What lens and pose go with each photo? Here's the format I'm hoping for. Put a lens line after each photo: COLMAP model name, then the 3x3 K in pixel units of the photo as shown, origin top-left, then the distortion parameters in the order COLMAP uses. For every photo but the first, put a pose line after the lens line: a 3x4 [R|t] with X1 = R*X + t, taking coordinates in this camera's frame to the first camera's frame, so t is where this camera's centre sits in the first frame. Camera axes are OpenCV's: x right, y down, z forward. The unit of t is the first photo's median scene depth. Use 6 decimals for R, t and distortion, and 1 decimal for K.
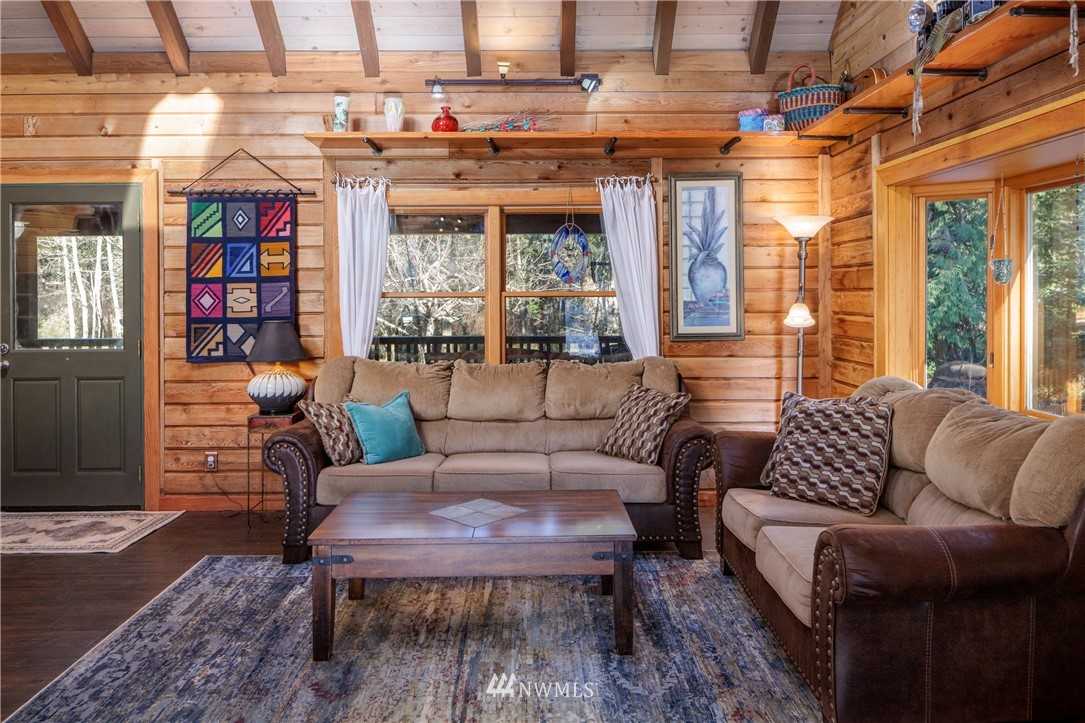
lens RADIAL K [[763.4, 0, 543.7], [0, 763.4, 293.5], [0, 0, 1]] dist [0.009754, -0.012970]
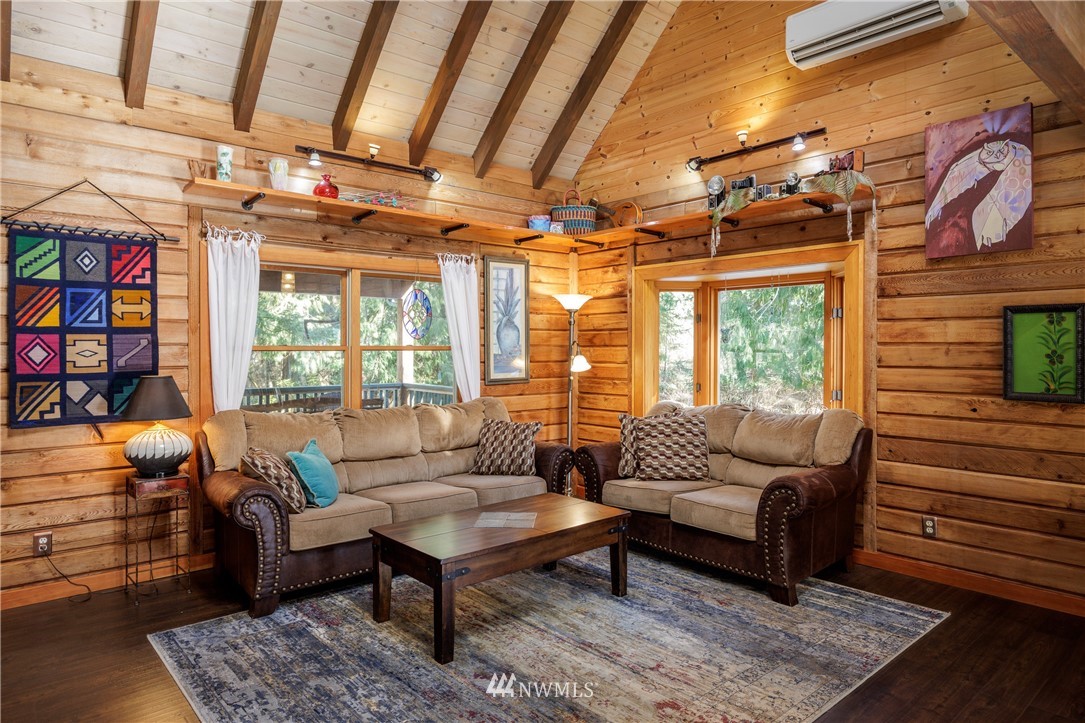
lens RADIAL K [[660.9, 0, 540.2], [0, 660.9, 349.8], [0, 0, 1]] dist [-0.005651, 0.001004]
pose [[0.761902, 0.003181, 0.647684, -0.491319], [-0.002797, 0.999995, -0.001620, 0.004235], [-0.647686, -0.000577, 0.761907, 0.086864]]
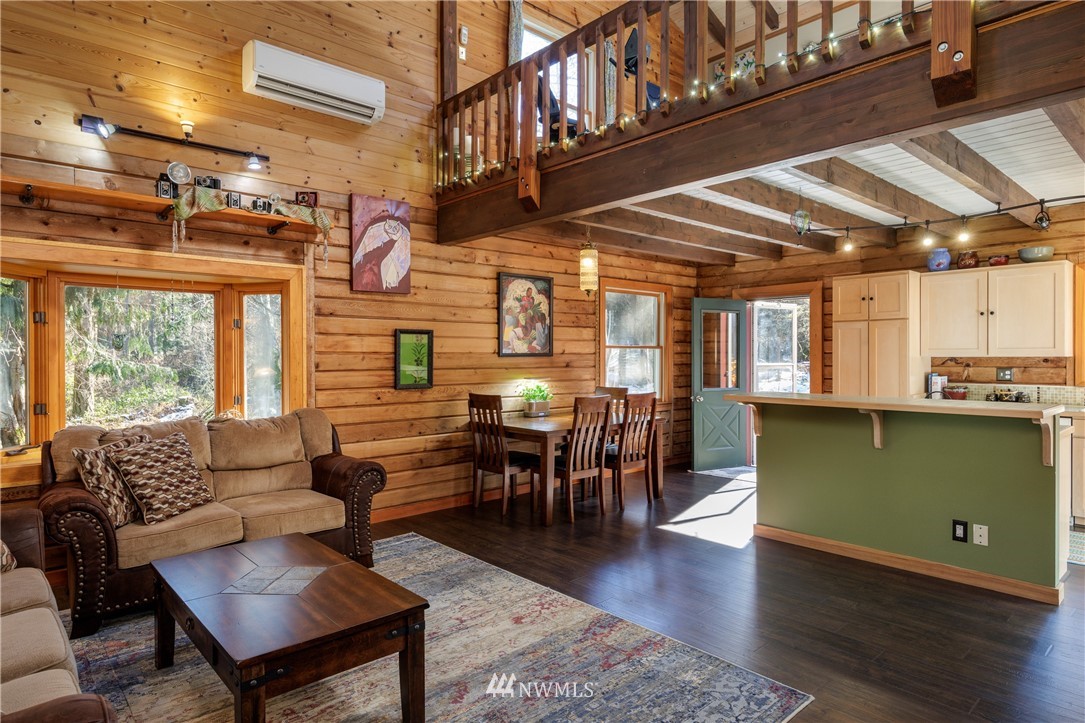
lens RADIAL K [[627.8, 0, 548.4], [0, 627.8, 359.3], [0, 0, 1]] dist [-0.005613, 0.000334]
pose [[-0.671928, 0.002144, 0.740613, -0.593483], [0.006939, 0.999970, 0.003400, 0.003528], [-0.740584, 0.007423, -0.671923, 0.837478]]
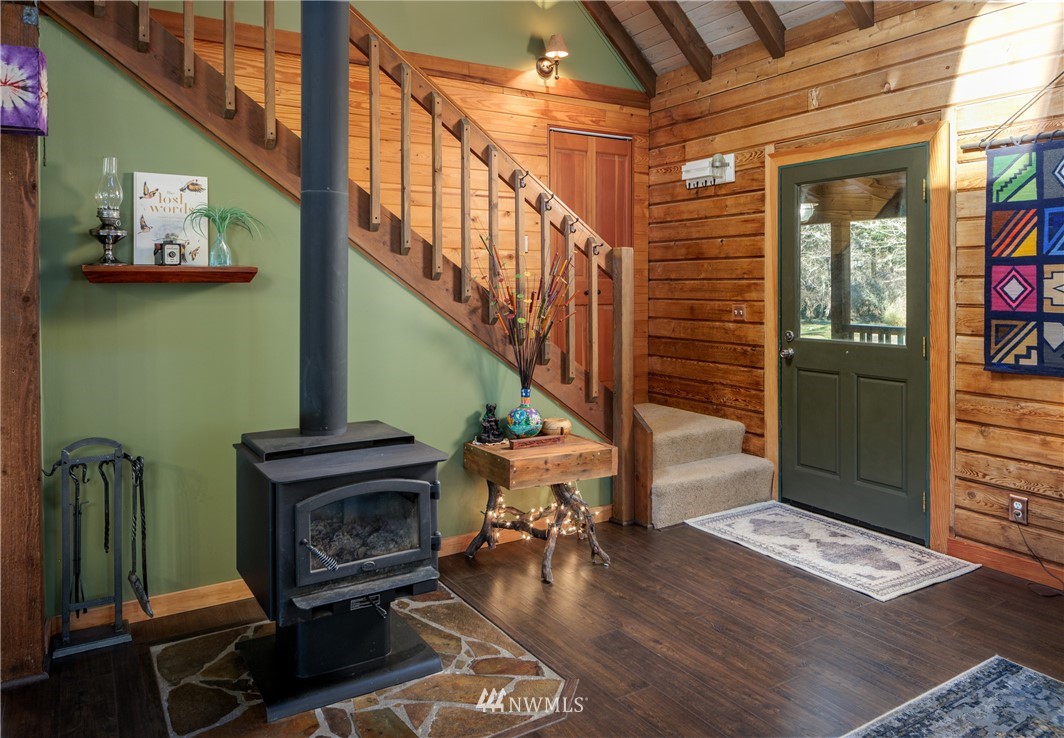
lens RADIAL K [[742.4, 0, 541.2], [0, 742.4, 282.0], [0, 0, 1]] dist [-0.007968, -0.002130]
pose [[0.518825, 0.005034, -0.854865, -0.069954], [-0.005261, 0.999983, 0.002695, 0.003590], [0.854864, 0.003099, 0.518843, 0.246007]]
